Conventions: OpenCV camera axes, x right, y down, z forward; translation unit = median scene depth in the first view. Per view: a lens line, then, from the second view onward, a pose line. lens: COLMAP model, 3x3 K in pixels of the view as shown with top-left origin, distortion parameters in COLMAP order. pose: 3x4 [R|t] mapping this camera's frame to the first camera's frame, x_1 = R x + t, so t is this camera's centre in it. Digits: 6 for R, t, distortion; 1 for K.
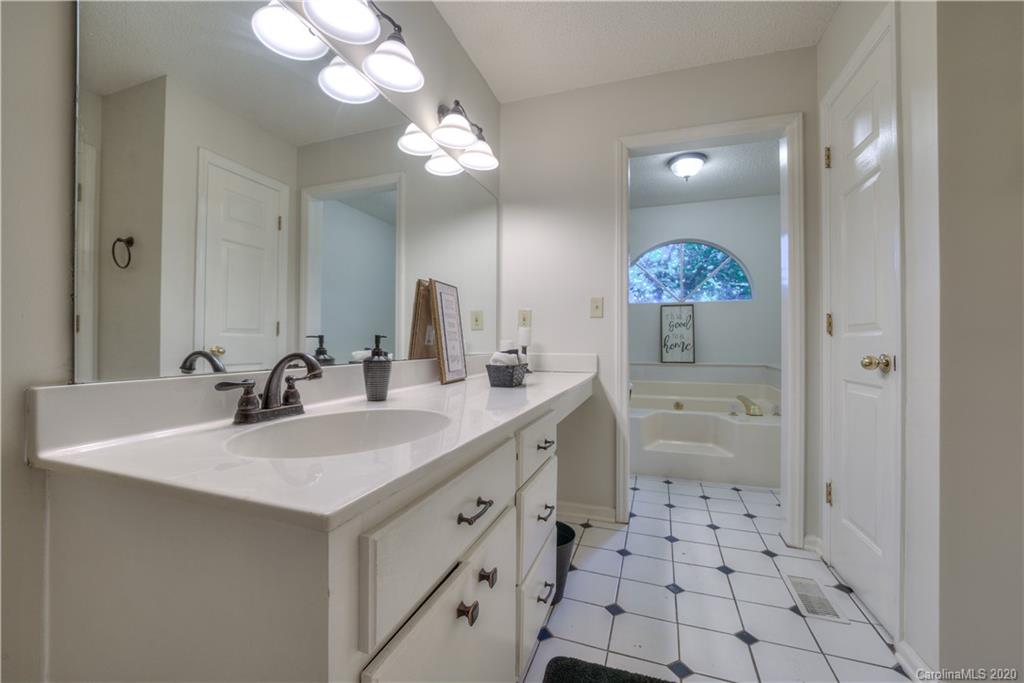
lens RADIAL K [[398.4, 0, 513.6], [0, 398.4, 339.1], [0, 0, 1]] dist [-0.004537, 0.000068]
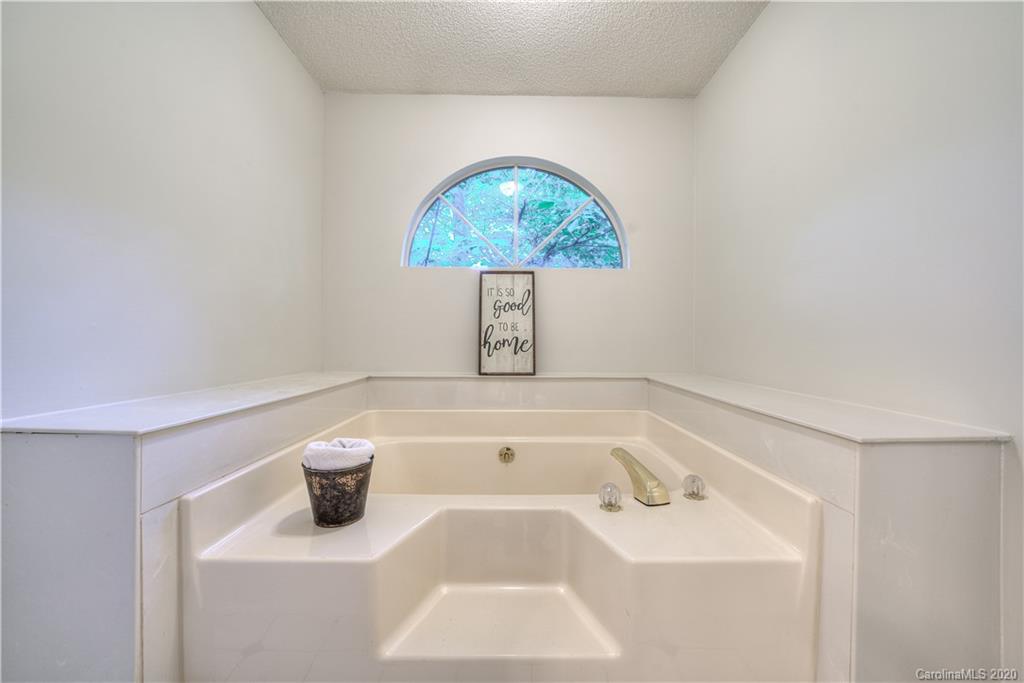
lens RADIAL K [[398.4, 0, 511.6], [0, 398.4, 342.4], [0, 0, 1]] dist [-0.004537, 0.000068]
pose [[0.942061, -0.000877, 0.335441, 0.229756], [-0.003471, 0.999918, 0.012363, 0.007702], [-0.335424, -0.012811, 0.941980, 0.471023]]
